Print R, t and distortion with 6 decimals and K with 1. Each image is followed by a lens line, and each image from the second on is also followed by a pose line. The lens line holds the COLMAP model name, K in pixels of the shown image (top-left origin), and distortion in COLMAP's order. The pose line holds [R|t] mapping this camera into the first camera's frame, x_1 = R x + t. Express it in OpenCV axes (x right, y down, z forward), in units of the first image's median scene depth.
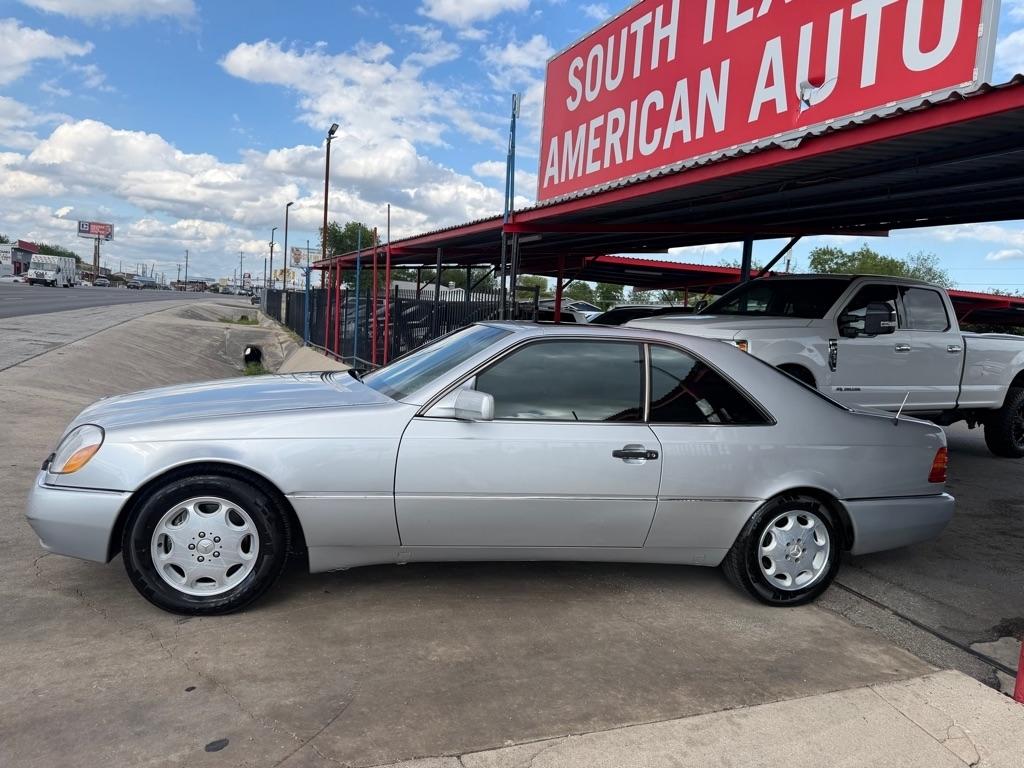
lens RADIAL K [[730.9, 0, 501.6], [0, 730.9, 384.7], [0, 0, 1]] dist [0.018636, -0.024799]
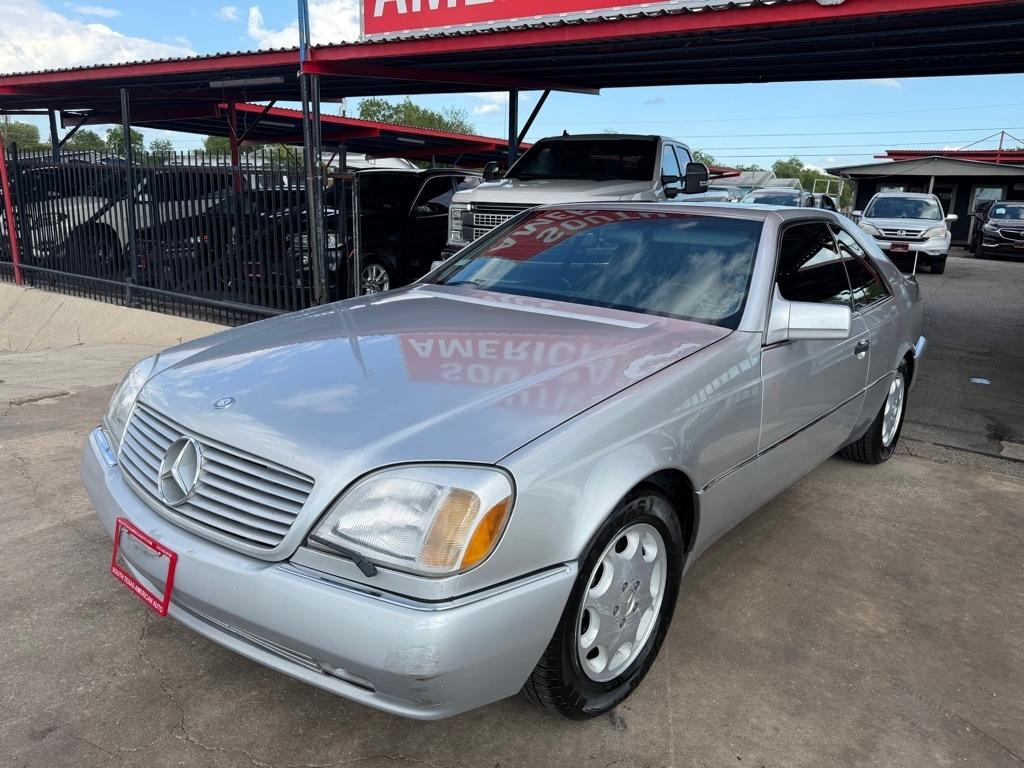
lens RADIAL K [[730.9, 0, 510.0], [0, 730.9, 378.6], [0, 0, 1]] dist [0.018636, -0.024799]
pose [[0.810754, -0.182435, 0.556234, -0.663308], [0.077242, 0.975229, 0.207272, -0.087531], [-0.580269, -0.125081, 0.804762, 0.475665]]
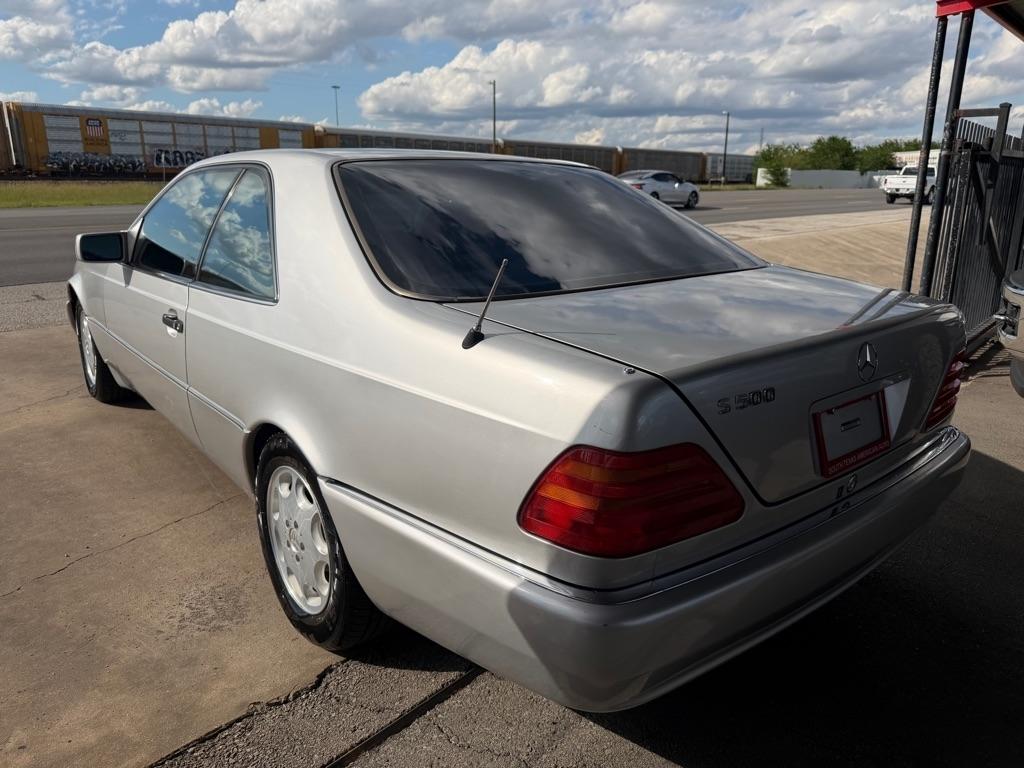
lens RADIAL K [[730.9, 0, 509.6], [0, 730.9, 404.6], [0, 0, 1]] dist [0.018636, -0.024799]
pose [[0.417953, 0.199796, -0.886226, 0.950699], [-0.063427, 0.979554, 0.190924, 0.013153], [0.906252, -0.023586, 0.422080, 0.937981]]
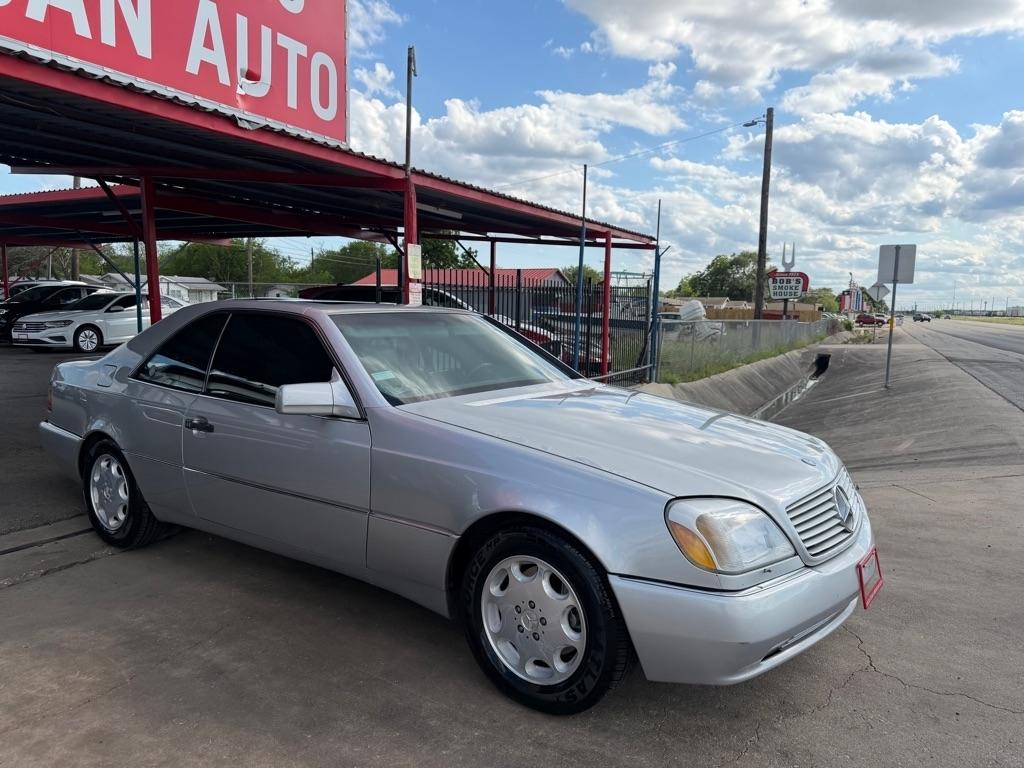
lens RADIAL K [[731.9, 0, 505.8], [0, 731.9, 382.1], [0, 0, 1]] dist [0.011946, -0.016832]
pose [[-0.638782, -0.172745, 0.749744, -0.884952], [-0.003467, 0.975105, 0.221717, -0.225448], [-0.769380, 0.139030, -0.623479, 1.678835]]
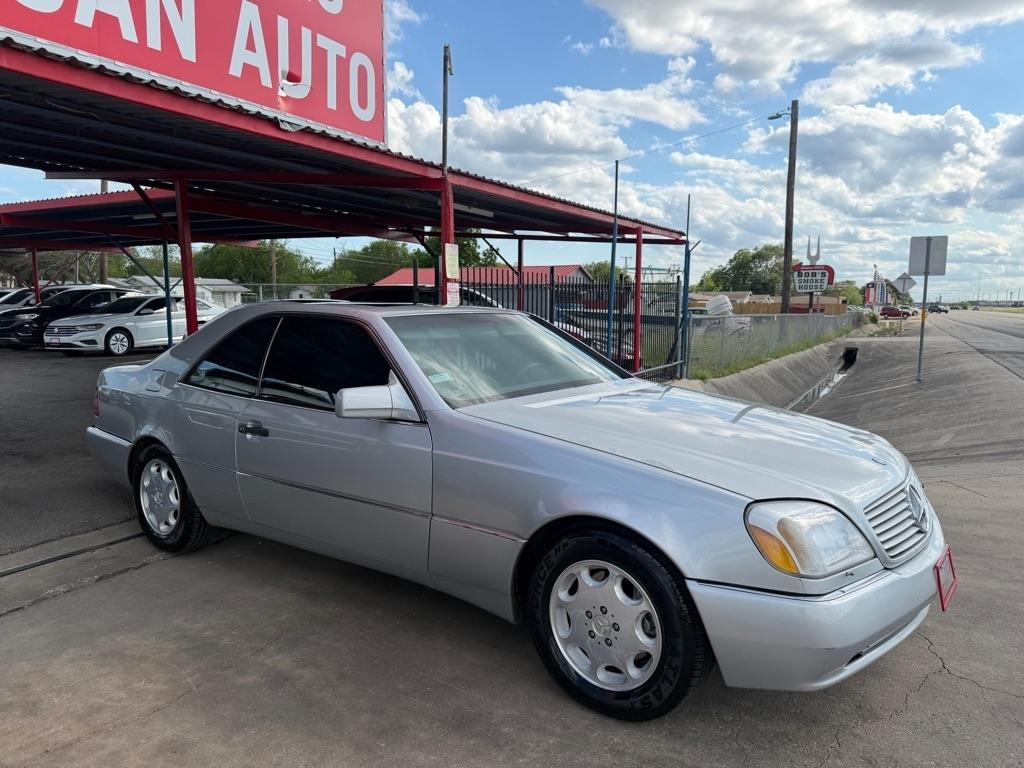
lens RADIAL K [[731.9, 0, 518.4], [0, 731.9, 380.1], [0, 0, 1]] dist [0.011946, -0.016832]
pose [[-0.630721, -0.166012, 0.758044, -0.851522], [0.011030, 0.974832, 0.222666, -0.228203], [-0.775931, 0.148801, -0.613016, 1.704502]]
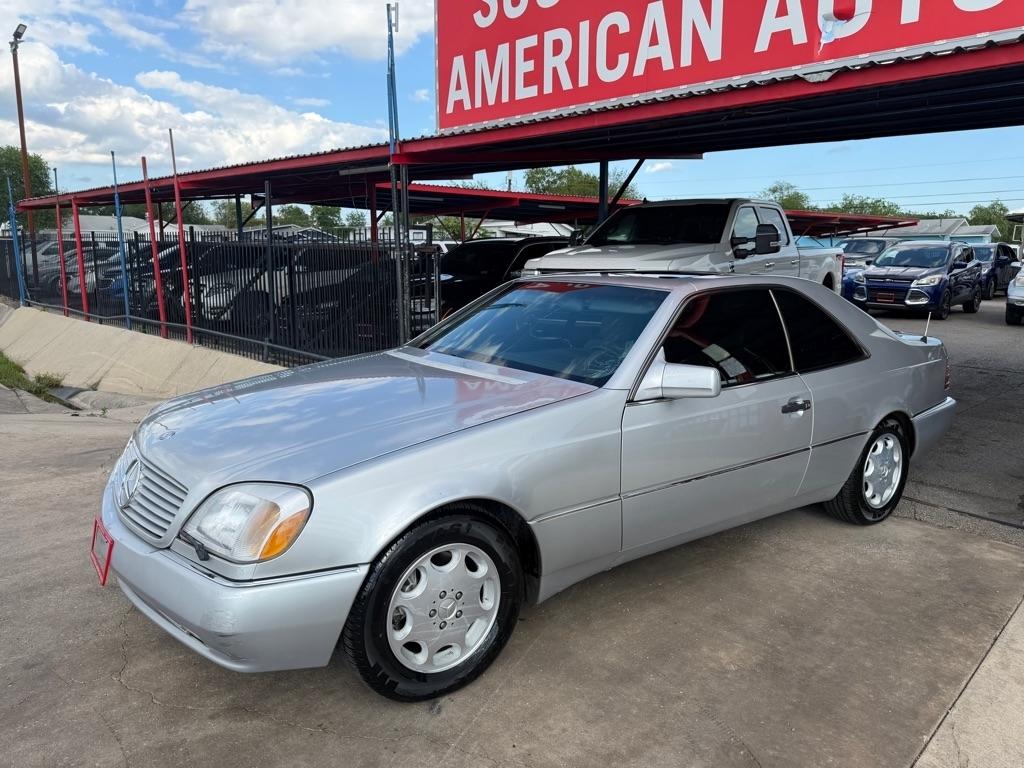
lens RADIAL K [[731.9, 0, 509.4], [0, 731.9, 378.3], [0, 0, 1]] dist [0.011946, -0.016832]
pose [[0.920565, -0.130239, 0.368236, -0.493053], [0.095037, 0.989125, 0.112250, -0.082520], [-0.378851, -0.068338, 0.922931, 0.231050]]
